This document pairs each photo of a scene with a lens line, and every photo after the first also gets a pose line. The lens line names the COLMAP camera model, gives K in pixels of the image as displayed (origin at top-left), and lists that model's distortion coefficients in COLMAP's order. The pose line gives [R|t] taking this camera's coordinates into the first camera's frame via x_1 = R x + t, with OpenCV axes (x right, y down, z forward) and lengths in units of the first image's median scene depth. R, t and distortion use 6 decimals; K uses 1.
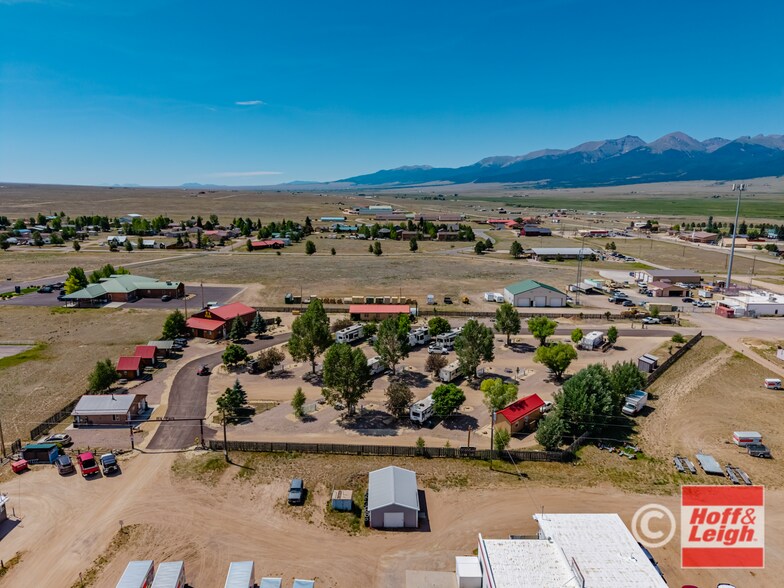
lens RADIAL K [[522.9, 0, 392.0], [0, 522.9, 294.0], [0, 0, 1]] dist [0.020414, -0.019856]
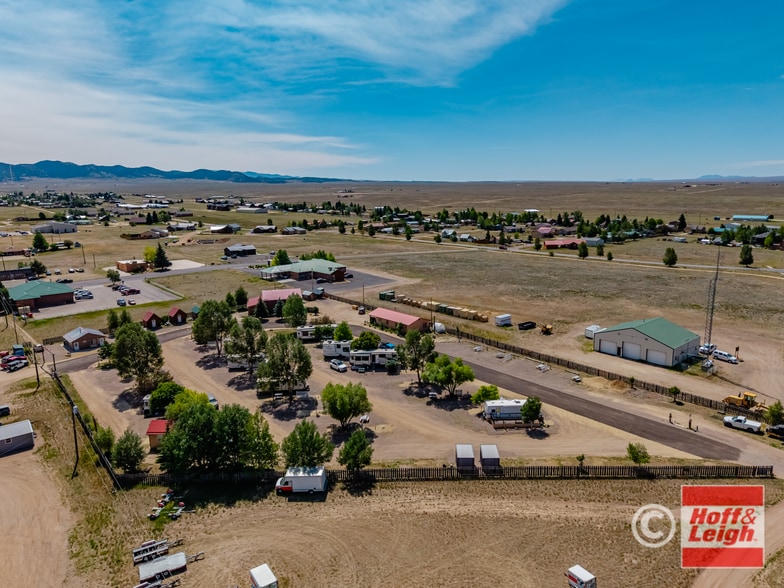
lens RADIAL K [[531.6, 0, 390.5], [0, 531.6, 315.0], [0, 0, 1]] dist [0.023019, -0.026718]
pose [[0.634650, 0.159001, -0.756266, 0.249563], [-0.125236, 0.986831, 0.102379, -0.025154], [0.762585, 0.029737, 0.646204, 0.145407]]
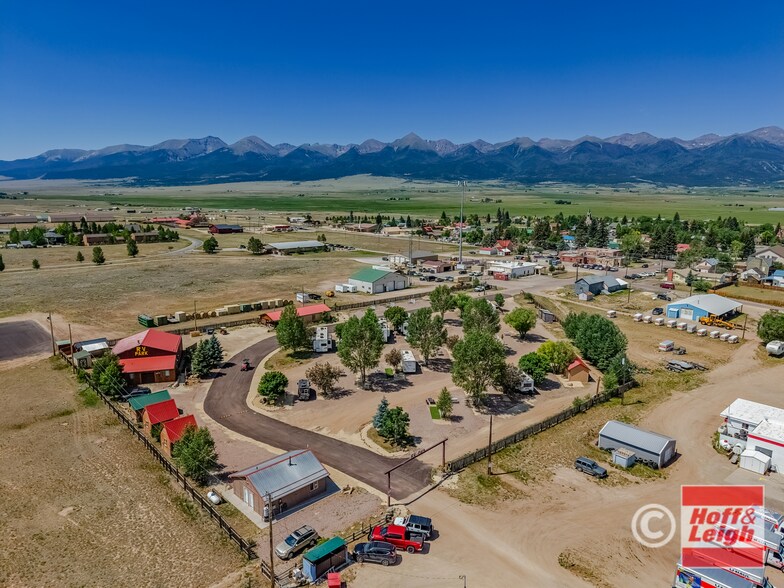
lens RADIAL K [[522.9, 0, 392.0], [0, 522.9, 294.0], [0, 0, 1]] dist [0.020414, -0.019856]
pose [[0.740501, -0.128670, 0.659623, -0.182678], [0.127084, 0.990602, 0.050566, -0.009798], [-0.659930, 0.046383, 0.749894, 0.079149]]
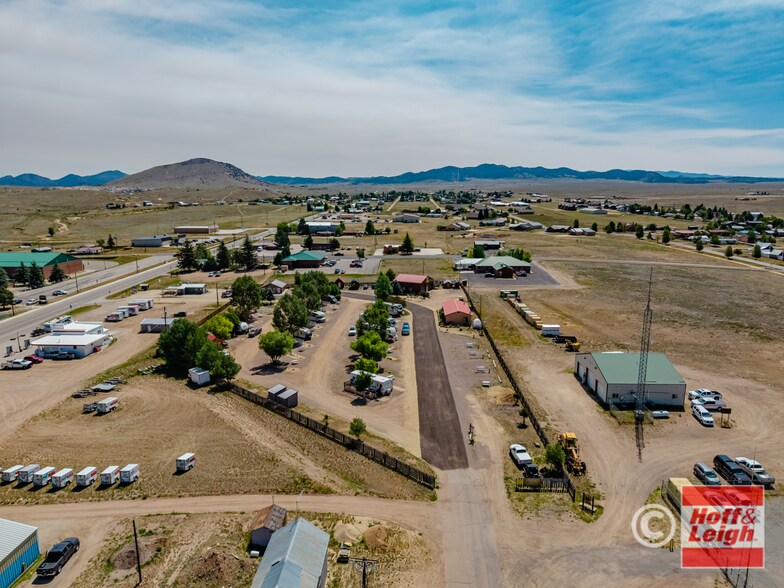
lens RADIAL K [[522.9, 0, 392.0], [0, 522.9, 294.0], [0, 0, 1]] dist [0.020414, -0.019856]
pose [[-0.044421, 0.182568, -0.982189, 0.359569], [-0.191088, 0.963454, 0.187728, -0.060247], [0.980567, 0.196024, -0.007911, 0.326182]]
